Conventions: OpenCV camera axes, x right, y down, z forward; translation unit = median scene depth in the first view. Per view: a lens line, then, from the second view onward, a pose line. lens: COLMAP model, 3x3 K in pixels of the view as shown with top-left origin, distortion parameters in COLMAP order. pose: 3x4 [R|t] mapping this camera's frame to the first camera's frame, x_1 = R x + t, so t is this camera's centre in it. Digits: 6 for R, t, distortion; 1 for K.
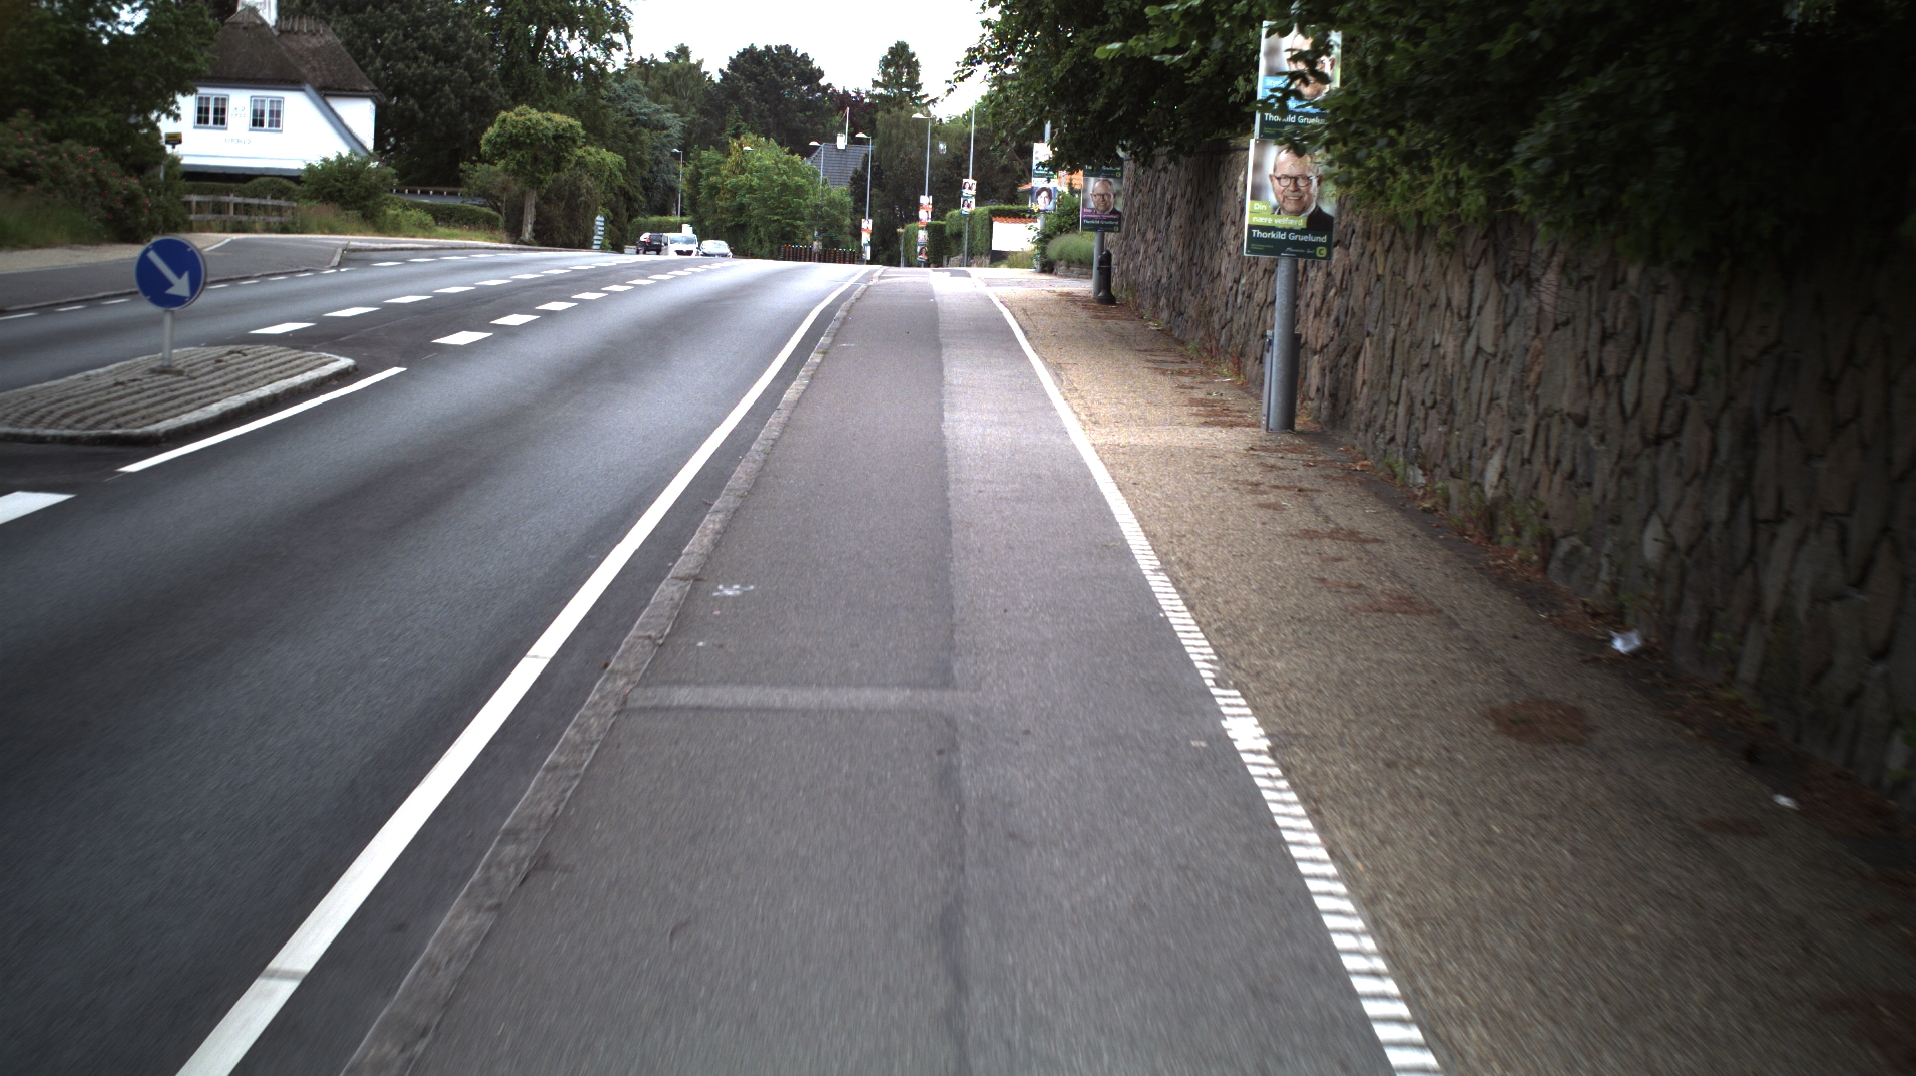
lens RADIAL K [[2297.2, 0, 956.1], [0, 2297.2, 553.2], [0, 0, 1]] dist [-0.085093, 0.000000]
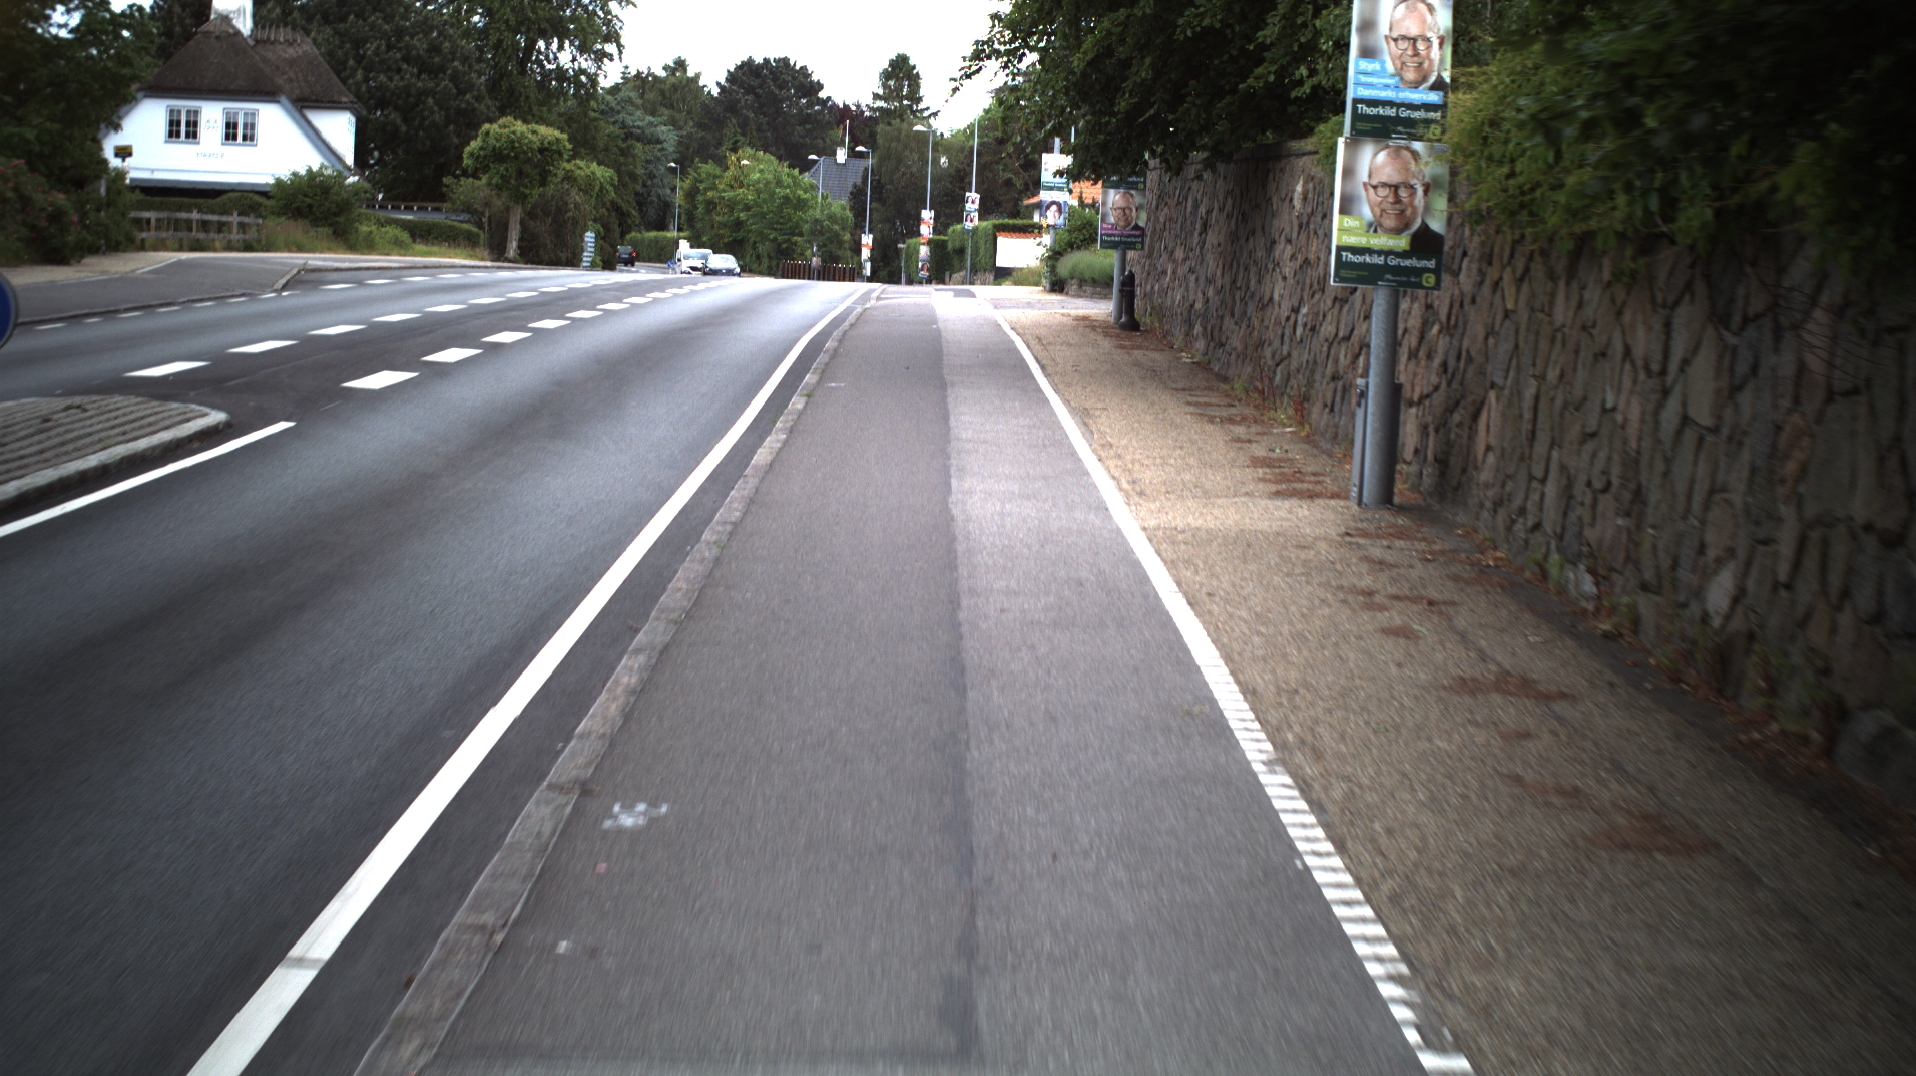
lens RADIAL K [[2295.0, 0, 964.1], [0, 2295.0, 556.3], [0, 0, 1]] dist [-0.077090, 0.000000]
pose [[0.999992, -0.003315, 0.002368, -0.002879], [0.003326, 0.999983, -0.004684, -0.032462], [-0.002352, 0.004692, 0.999986, 0.207591]]
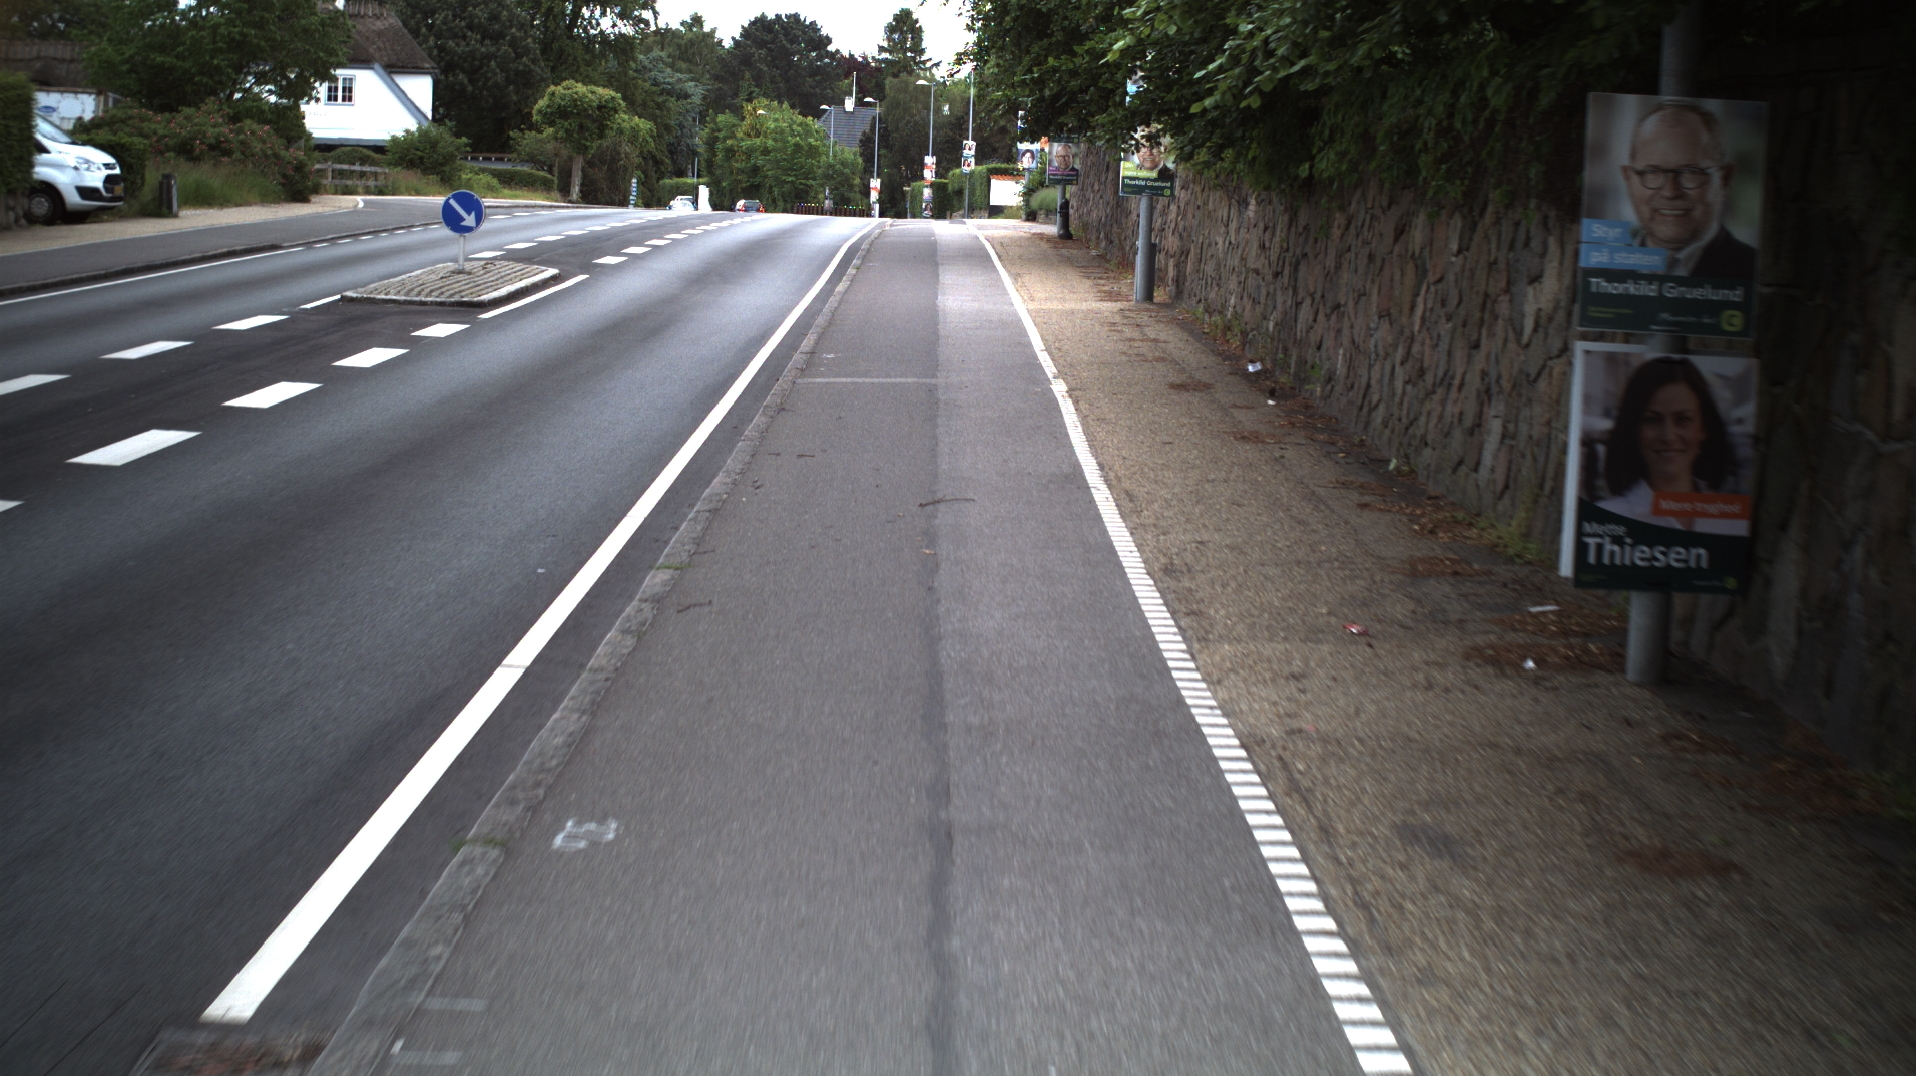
lens RADIAL K [[2308.1, 0, 941.1], [0, 2308.1, 527.4], [0, 0, 1]] dist [-0.105240, 0.000000]
pose [[0.999906, -0.009046, -0.010266, 0.012428], [0.009105, 0.999942, 0.005713, 0.094676], [0.010214, -0.005806, 0.999931, -0.630661]]
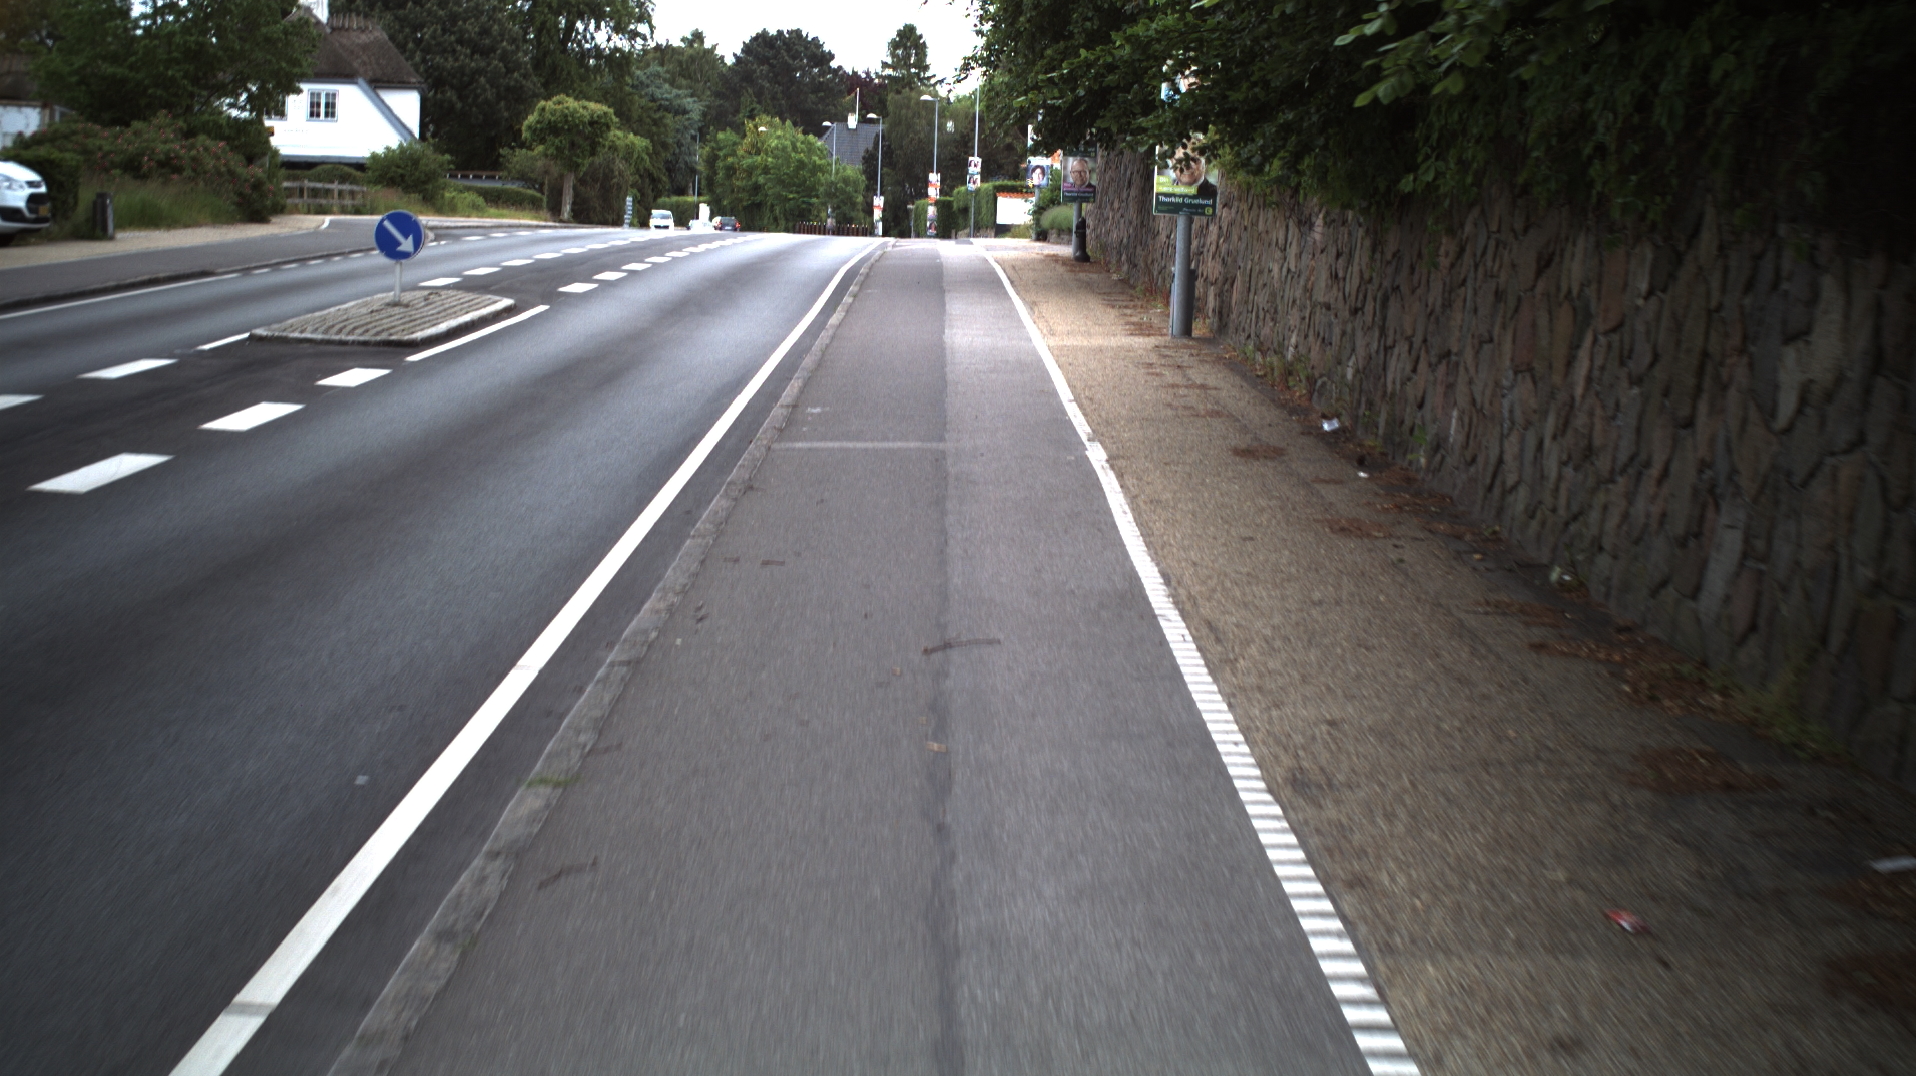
lens RADIAL K [[2308.1, 0, 959.8], [0, 2308.1, 524.0], [0, 0, 1]] dist [-0.105240, 0.000000]
pose [[0.999920, -0.011892, -0.004316, 0.008908], [0.011878, 0.999924, -0.003251, 0.064375], [0.004354, 0.003200, 0.999985, -0.420502]]
